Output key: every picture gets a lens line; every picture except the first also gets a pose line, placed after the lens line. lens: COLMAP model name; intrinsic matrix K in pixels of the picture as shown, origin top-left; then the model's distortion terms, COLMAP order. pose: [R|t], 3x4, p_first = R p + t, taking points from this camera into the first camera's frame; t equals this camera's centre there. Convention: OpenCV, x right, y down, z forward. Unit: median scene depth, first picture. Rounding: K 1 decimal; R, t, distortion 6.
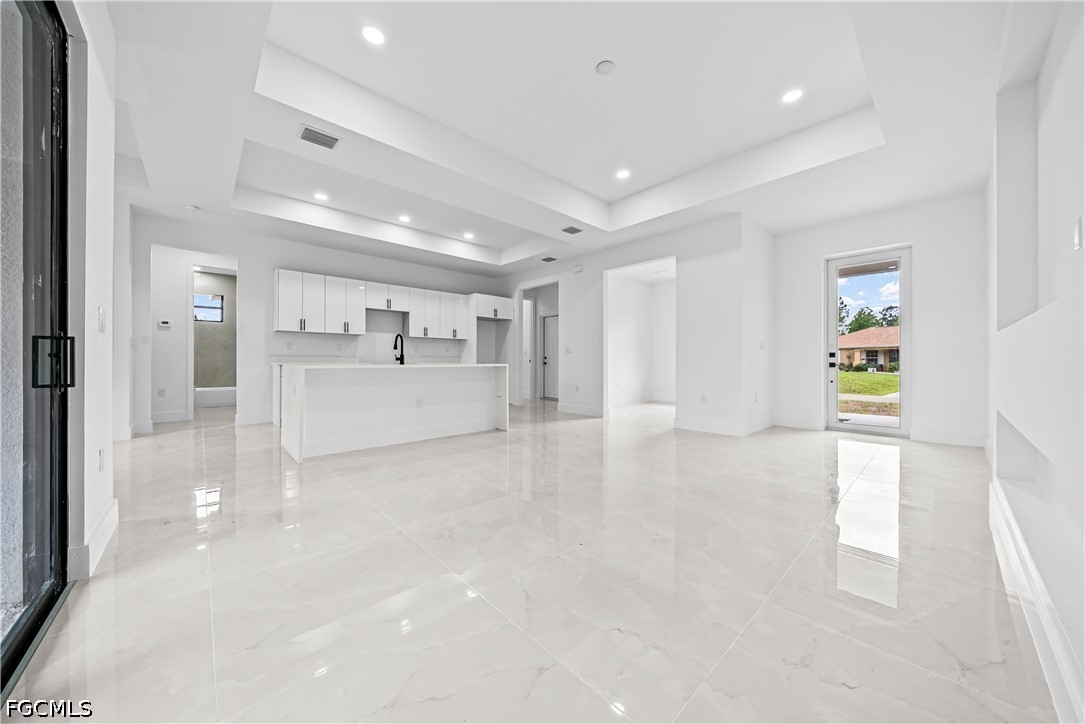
lens RADIAL K [[378.1, 0, 542.5], [0, 378.1, 362.0], [0, 0, 1]] dist [-0.000353, -0.000218]
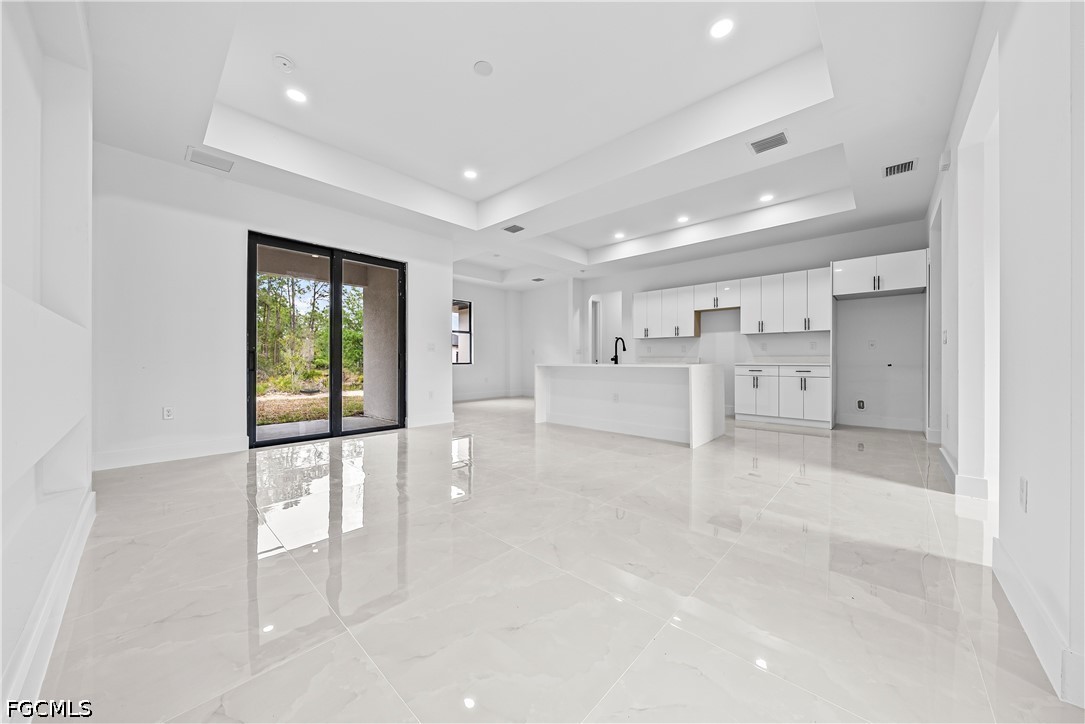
lens RADIAL K [[365.6, 0, 542.0], [0, 365.6, 358.9], [0, 0, 1]] dist [-0.000301, 0.000129]
pose [[0.080443, -0.005579, -0.996744, 0.529046], [-0.002267, 0.999981, -0.005780, -0.001569], [0.996757, 0.002725, 0.080429, 0.510164]]
